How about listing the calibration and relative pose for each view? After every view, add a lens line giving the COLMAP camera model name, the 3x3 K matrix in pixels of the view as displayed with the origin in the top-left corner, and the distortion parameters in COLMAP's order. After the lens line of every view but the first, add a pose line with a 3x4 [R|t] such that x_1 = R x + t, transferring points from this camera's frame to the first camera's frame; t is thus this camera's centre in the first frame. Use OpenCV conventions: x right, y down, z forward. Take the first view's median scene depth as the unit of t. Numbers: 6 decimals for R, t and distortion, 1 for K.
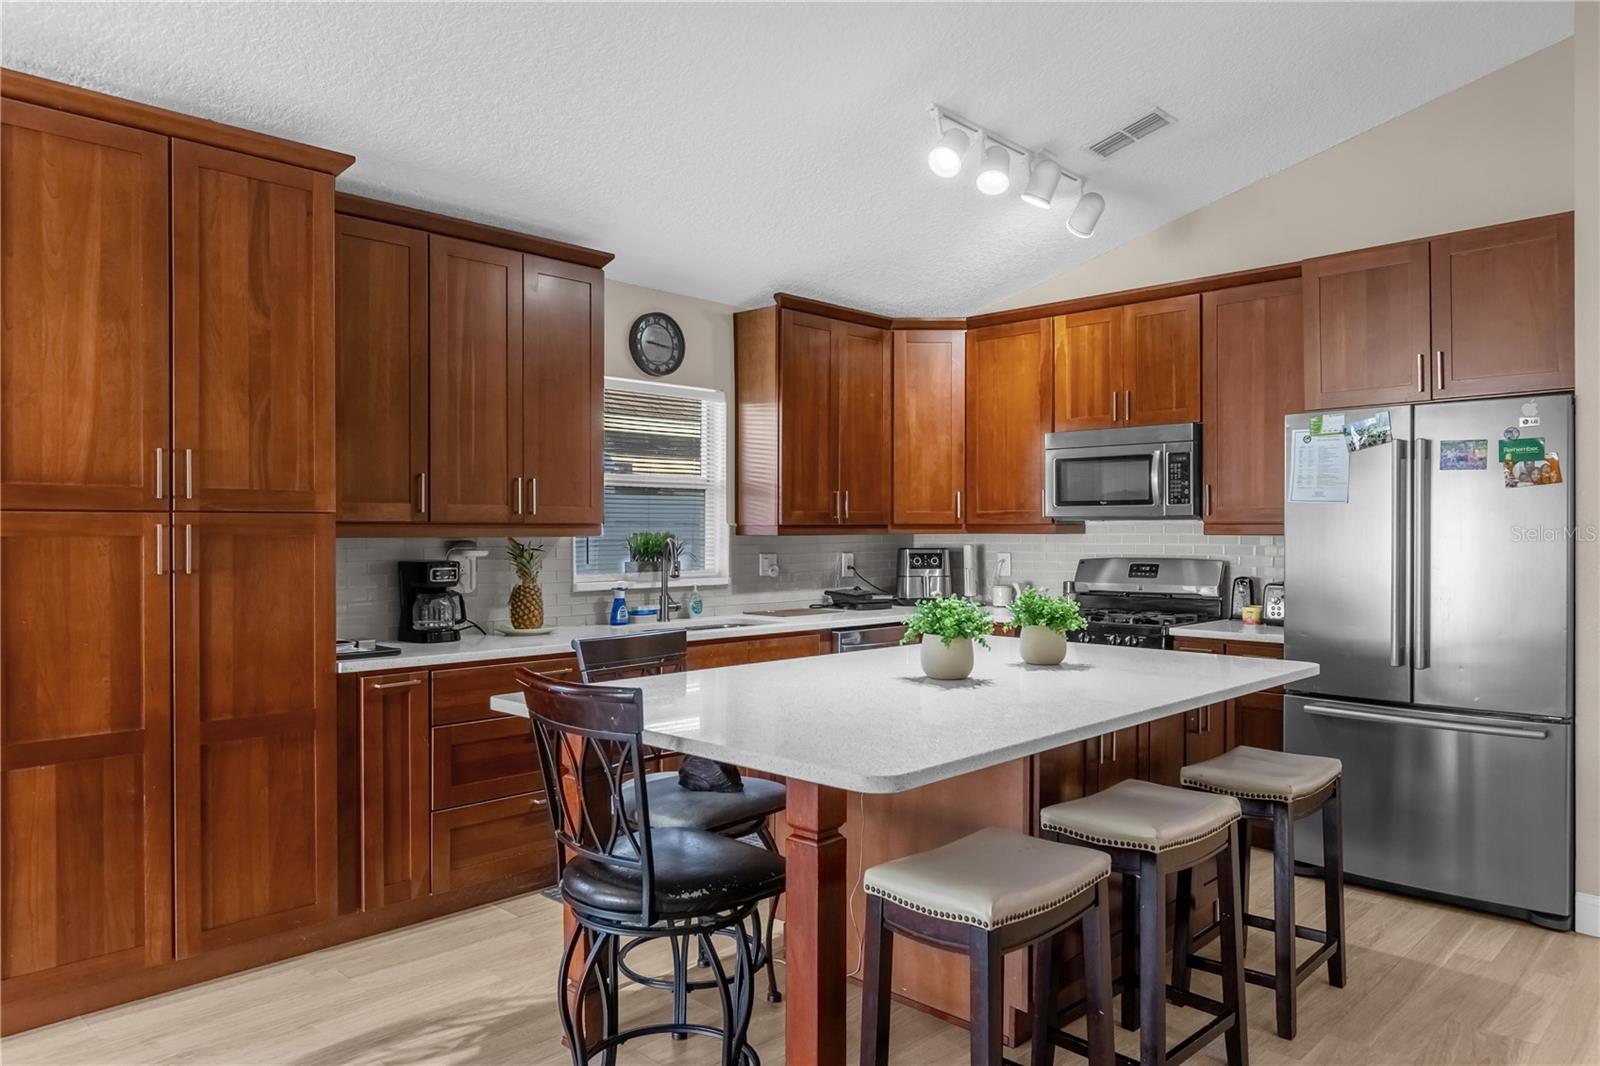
lens RADIAL K [[1061.0, 0, 800.8], [0, 1061.0, 536.9], [0, 0, 1]] dist [-0.005213, 0.001266]
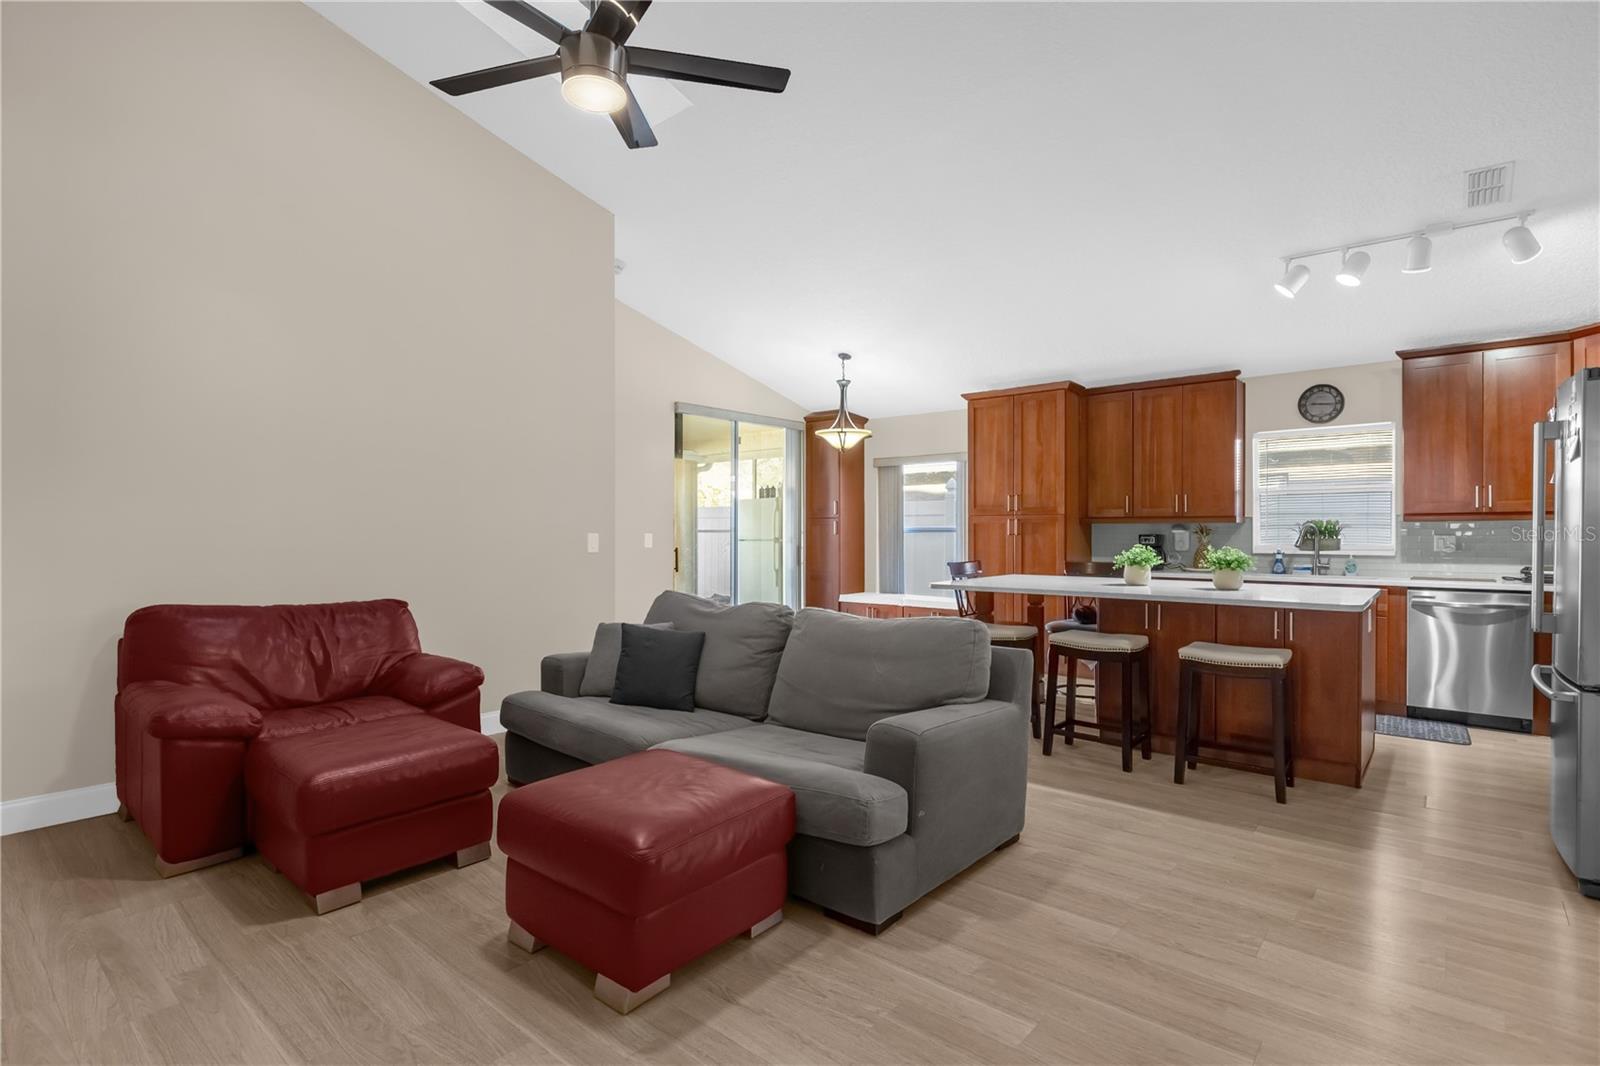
lens RADIAL K [[780.1, 0, 809.1], [0, 780.1, 530.0], [0, 0, 1]] dist [0.002917, -0.000147]
pose [[0.075840, -0.002533, -0.997117, 1.222604], [-0.003894, 0.999988, -0.002836, 0.020884], [0.997112, 0.004098, 0.075829, 0.165063]]
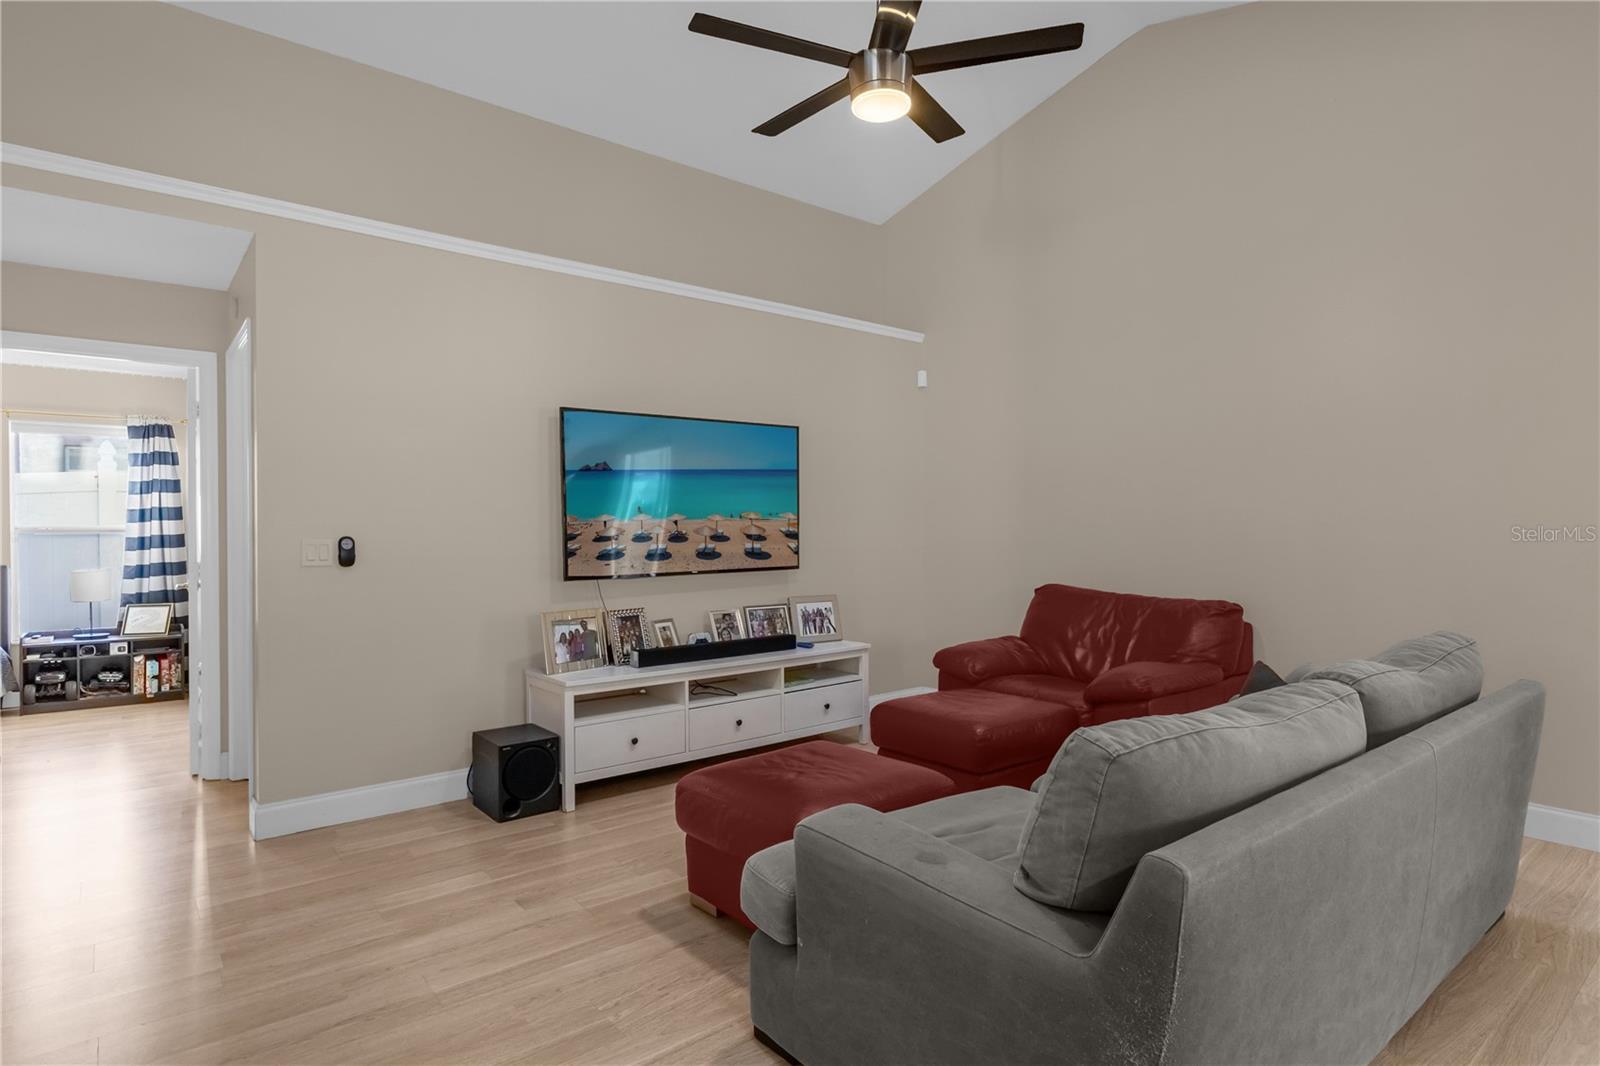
lens RADIAL K [[846.0, 0, 797.2], [0, 846.0, 535.7], [0, 0, 1]] dist [-0.018590, 0.000927]
pose [[-0.993387, 0.000524, 0.114814, 0.558617], [0.001544, 0.999960, 0.008802, 0.021905], [-0.114804, 0.008921, -0.993348, 0.752154]]
